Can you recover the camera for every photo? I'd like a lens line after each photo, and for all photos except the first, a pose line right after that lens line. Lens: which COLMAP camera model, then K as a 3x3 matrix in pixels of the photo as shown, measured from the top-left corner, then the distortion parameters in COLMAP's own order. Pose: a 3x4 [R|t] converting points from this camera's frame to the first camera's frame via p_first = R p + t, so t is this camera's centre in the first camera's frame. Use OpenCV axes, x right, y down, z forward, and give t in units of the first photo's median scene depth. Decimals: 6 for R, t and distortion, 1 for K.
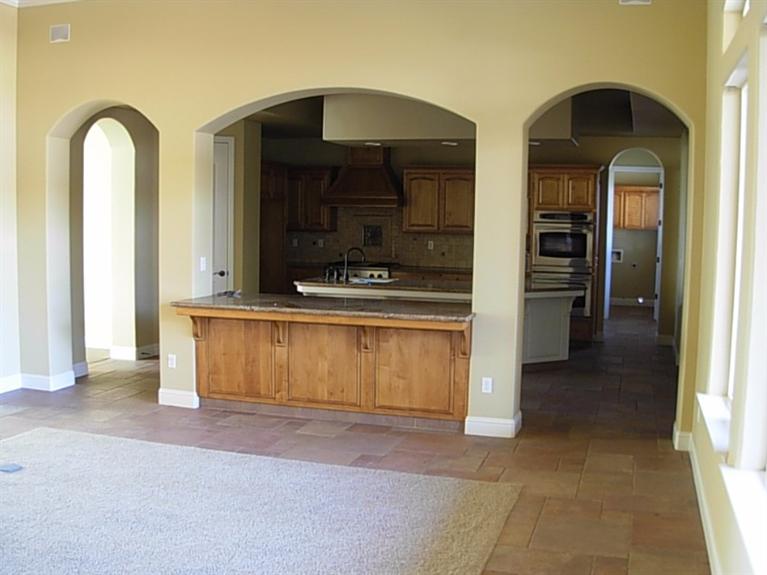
lens RADIAL K [[835.9, 0, 386.7], [0, 835.9, 283.4], [0, 0, 1]] dist [-0.159744, 0.000000]
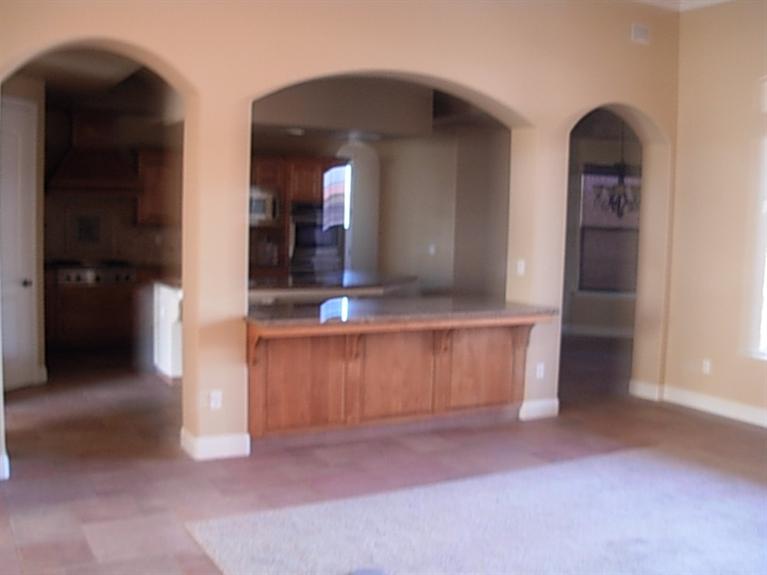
lens RADIAL K [[835.9, 0, 383.6], [0, 835.9, 289.6], [0, 0, 1]] dist [-0.159744, 0.000000]
pose [[0.712697, -0.071002, 0.697870, -0.400184], [0.047268, 0.997464, 0.053210, -0.025720], [-0.699878, -0.004935, 0.714245, 0.193880]]
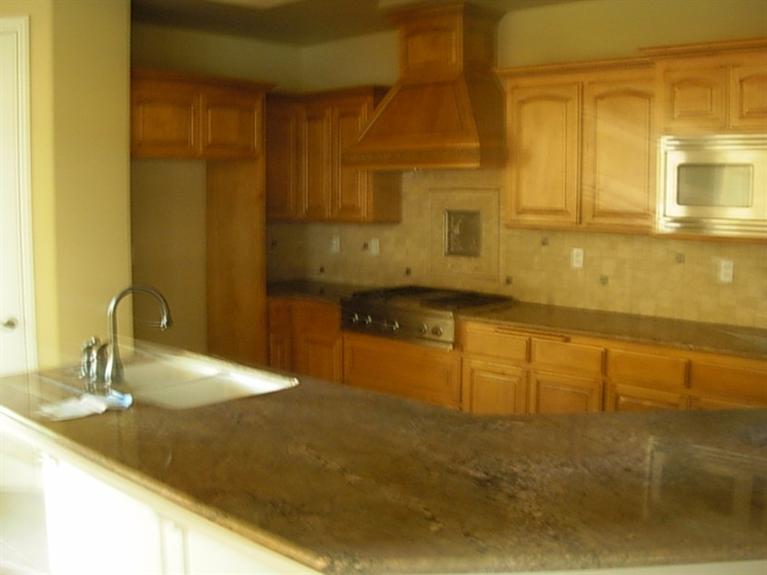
lens RADIAL K [[835.9, 0, 378.0], [0, 835.9, 285.1], [0, 0, 1]] dist [-0.159744, 0.000000]
pose [[0.894261, 0.036016, -0.446095, 0.150794], [-0.023668, 0.999168, 0.033223, -0.043814], [0.446920, -0.019152, 0.894369, 0.582709]]
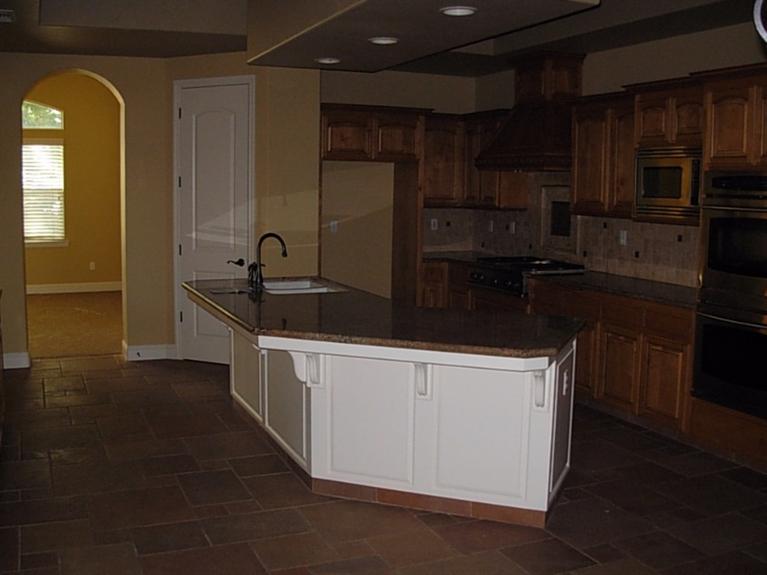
lens RADIAL K [[835.9, 0, 385.4], [0, 835.9, 291.0], [0, 0, 1]] dist [-0.159744, 0.000000]
pose [[0.643071, 0.088681, -0.760654, 0.378575], [-0.063845, 0.996023, 0.062145, -0.034227], [0.763140, 0.008600, 0.646176, 0.519441]]
